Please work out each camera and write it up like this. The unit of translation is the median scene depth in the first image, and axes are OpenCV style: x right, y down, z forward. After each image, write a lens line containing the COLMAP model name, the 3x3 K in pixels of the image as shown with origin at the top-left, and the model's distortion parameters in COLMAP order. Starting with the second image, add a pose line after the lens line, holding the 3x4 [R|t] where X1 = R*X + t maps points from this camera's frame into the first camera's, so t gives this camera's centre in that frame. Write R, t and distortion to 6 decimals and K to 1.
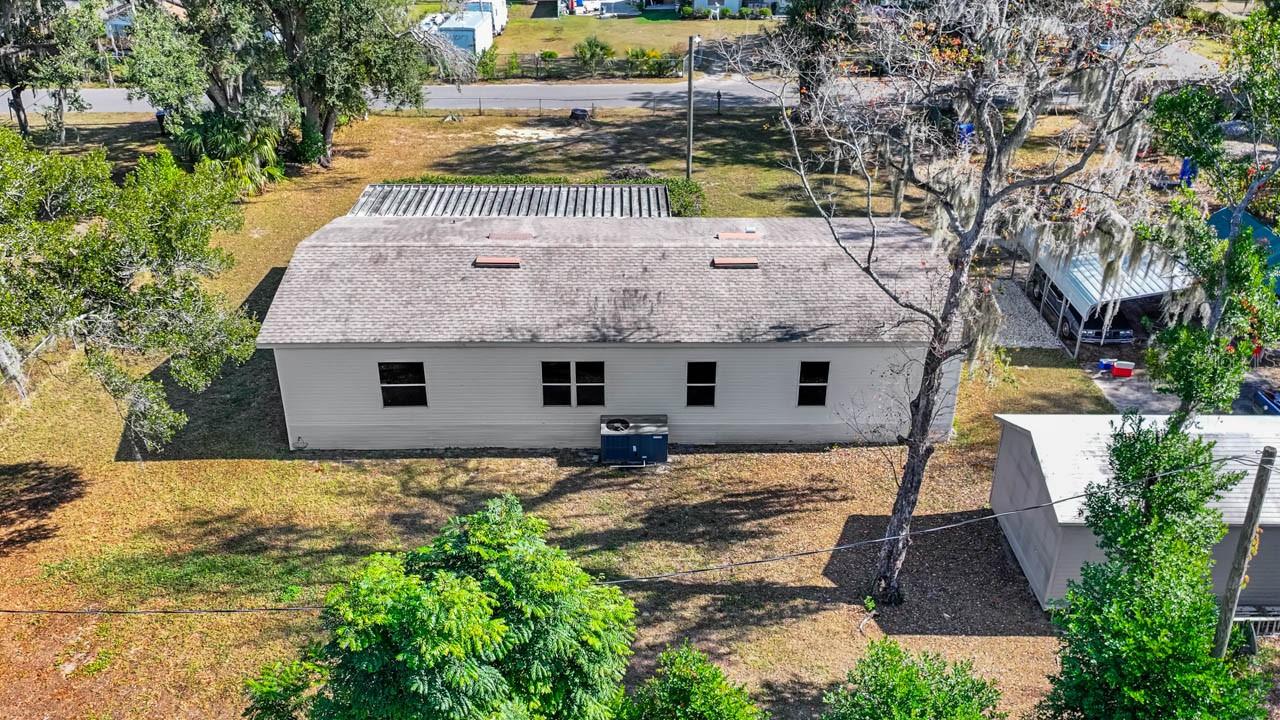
lens RADIAL K [[989.2, 0, 646.9], [0, 989.2, 362.3], [0, 0, 1]] dist [-0.095361, -0.000998]
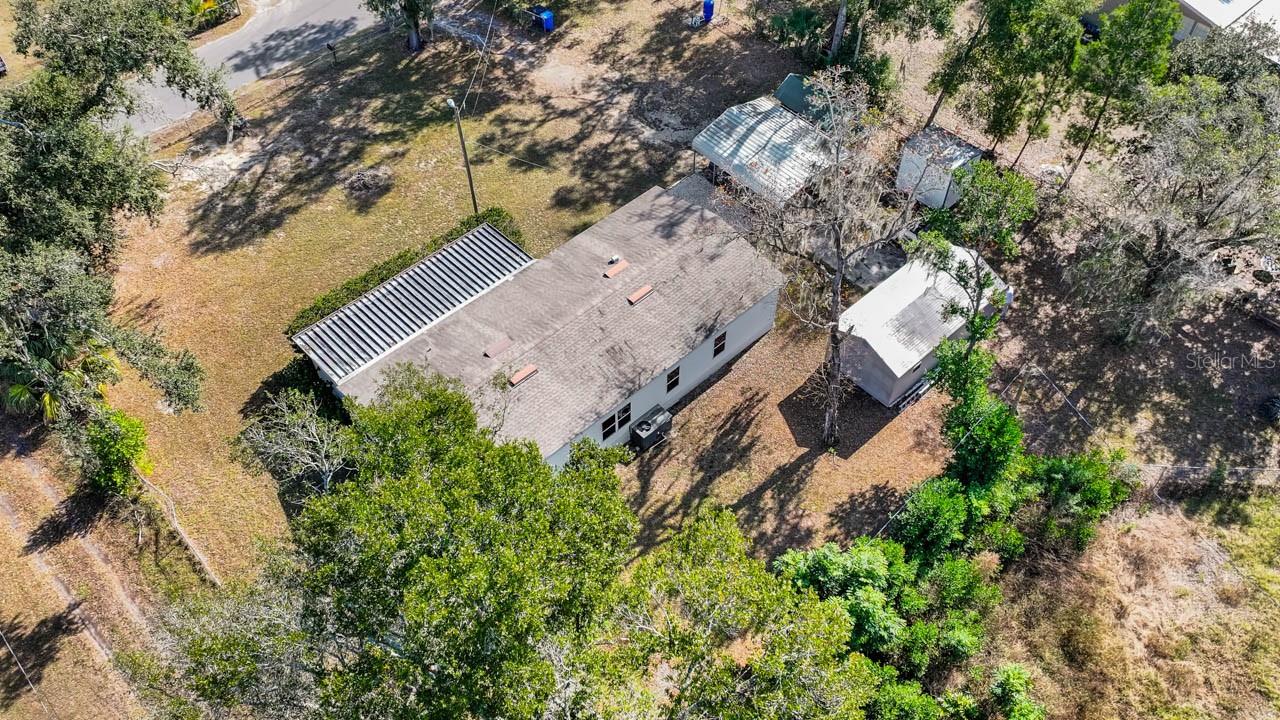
lens RADIAL K [[989.2, 0, 646.9], [0, 989.2, 362.3], [0, 0, 1]] dist [-0.095361, -0.000998]
pose [[0.741693, -0.519194, 0.424653, -0.707967], [0.324591, 0.831871, 0.450146, -0.809333], [-0.586969, -0.196032, 0.785518, -0.297831]]
